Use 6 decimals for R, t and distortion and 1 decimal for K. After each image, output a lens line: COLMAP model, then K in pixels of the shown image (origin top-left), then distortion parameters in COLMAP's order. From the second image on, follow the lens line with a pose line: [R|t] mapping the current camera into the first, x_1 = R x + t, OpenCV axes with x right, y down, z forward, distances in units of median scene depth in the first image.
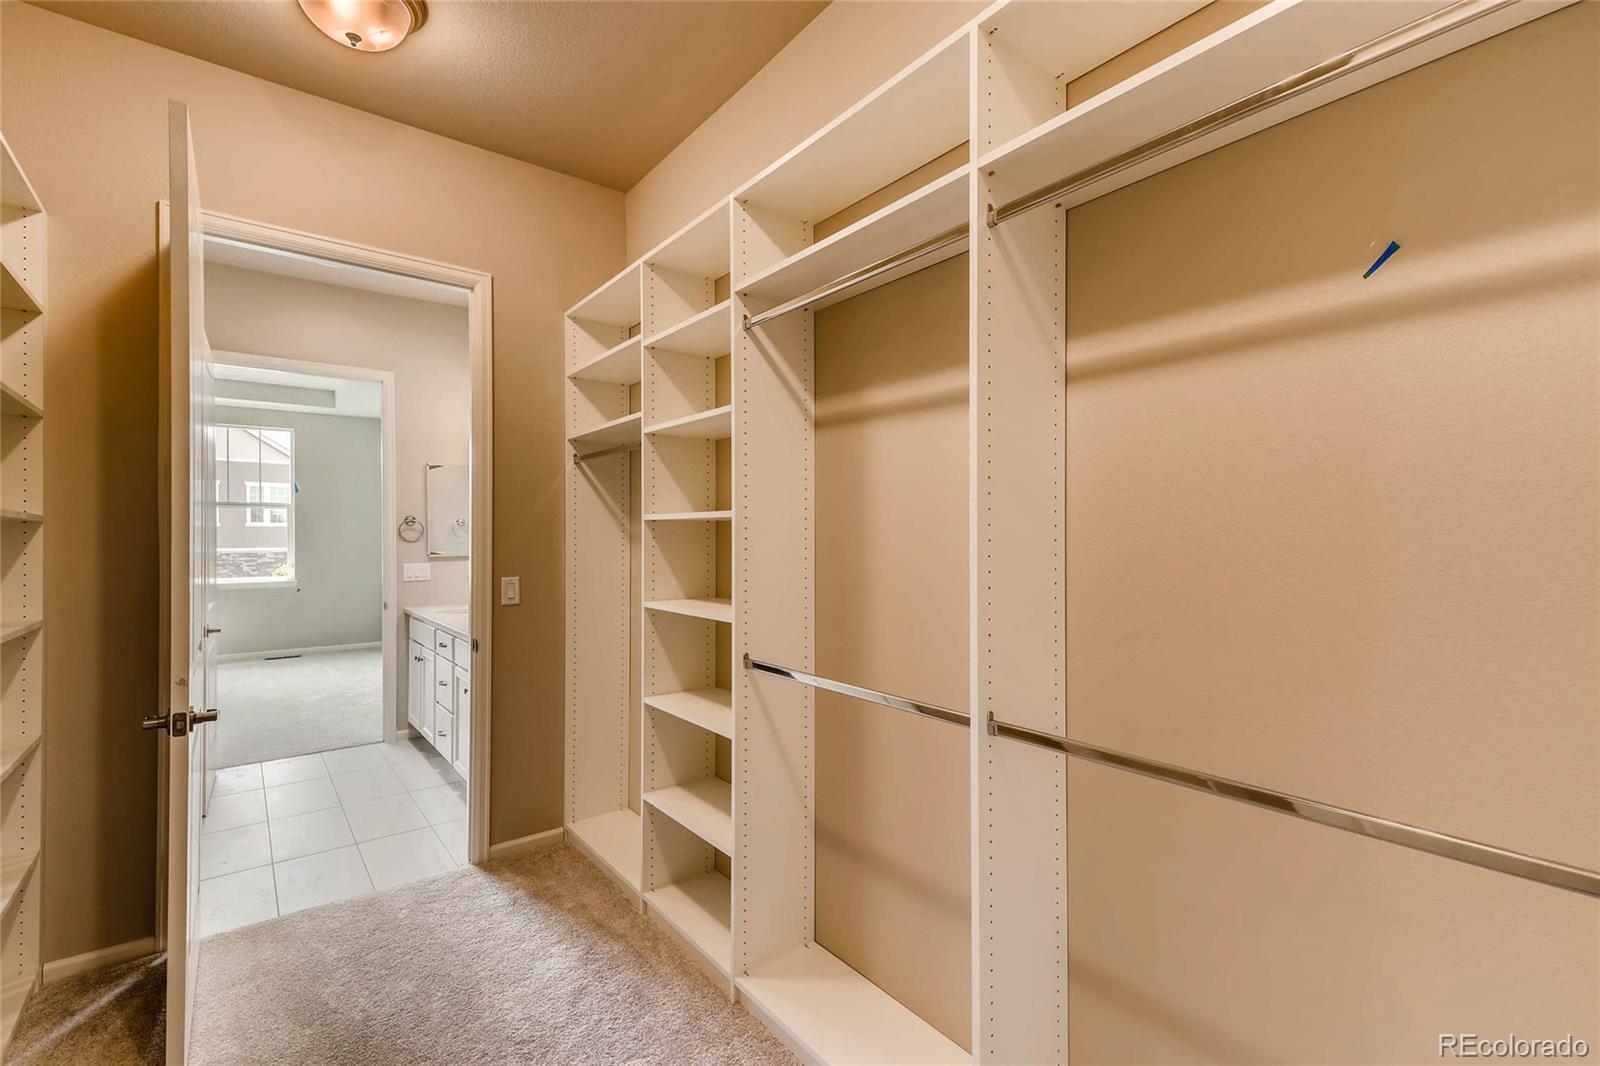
lens RADIAL K [[723.1, 0, 800.7], [0, 723.1, 529.8], [0, 0, 1]] dist [0.035691, -0.012394]
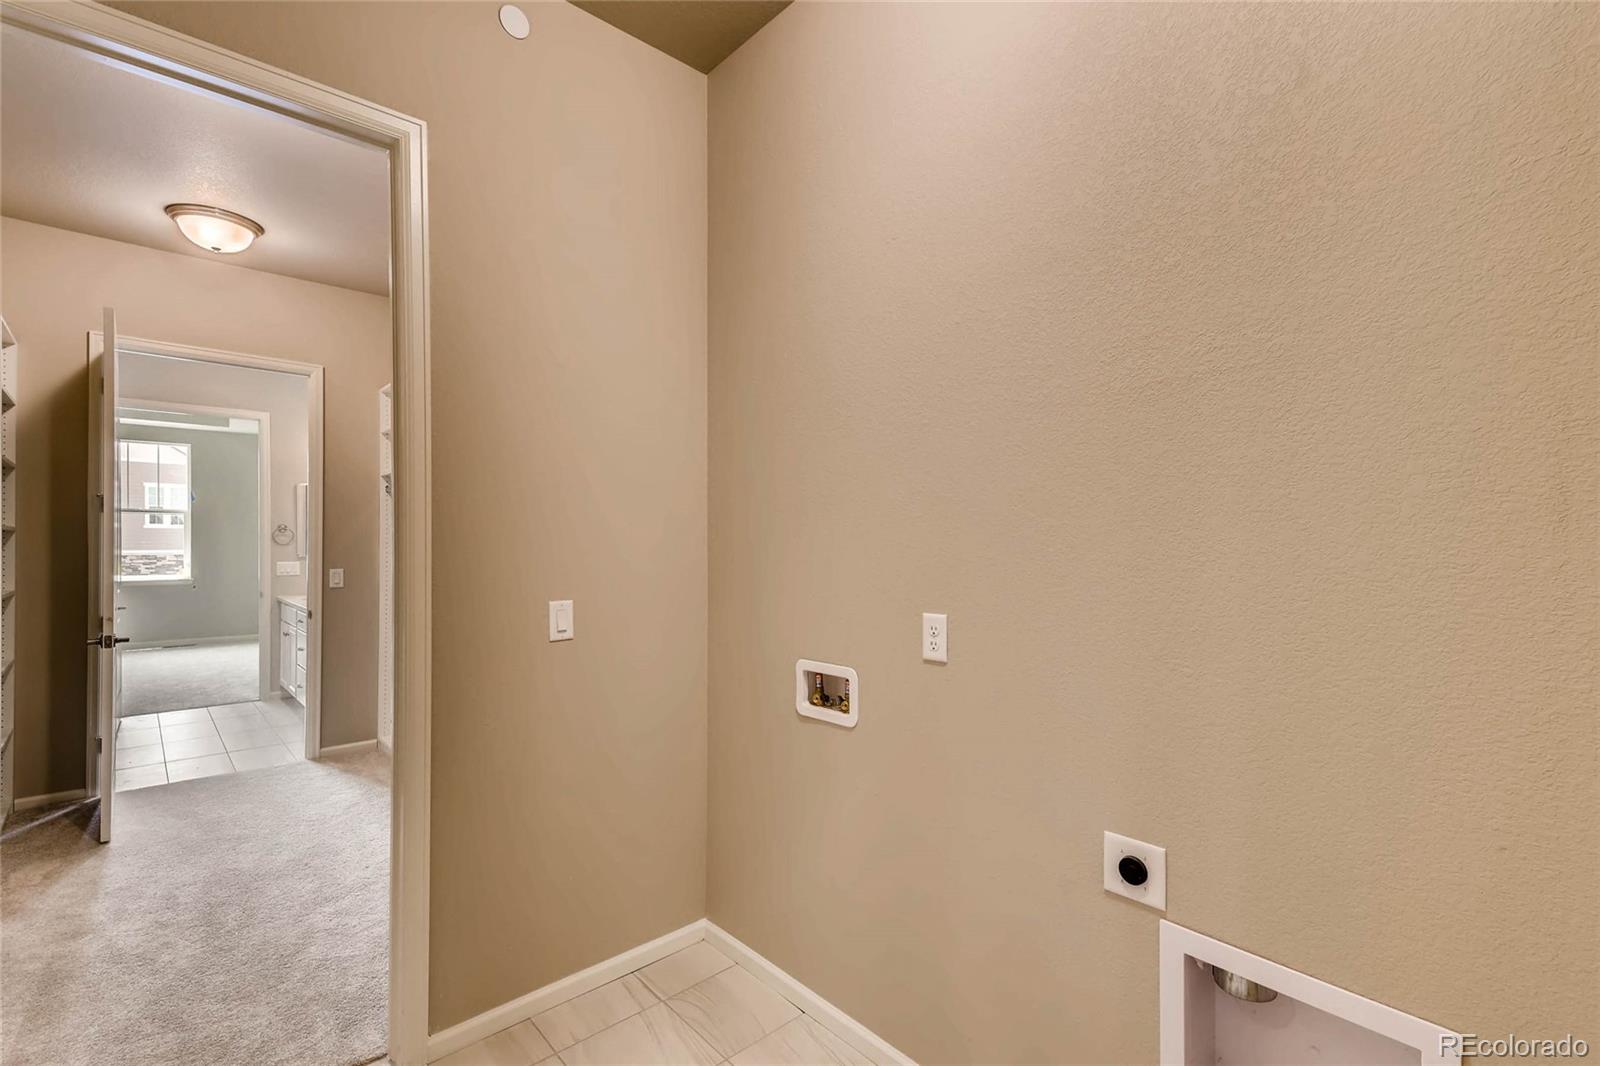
lens RADIAL K [[723.1, 0, 800.9], [0, 723.1, 540.4], [0, 0, 1]] dist [0.035691, -0.012394]
pose [[0.996680, 0.007407, 0.081084, 0.283315], [-0.007887, 0.999953, 0.005600, -0.006361], [-0.081039, -0.006221, 0.996692, -0.378669]]
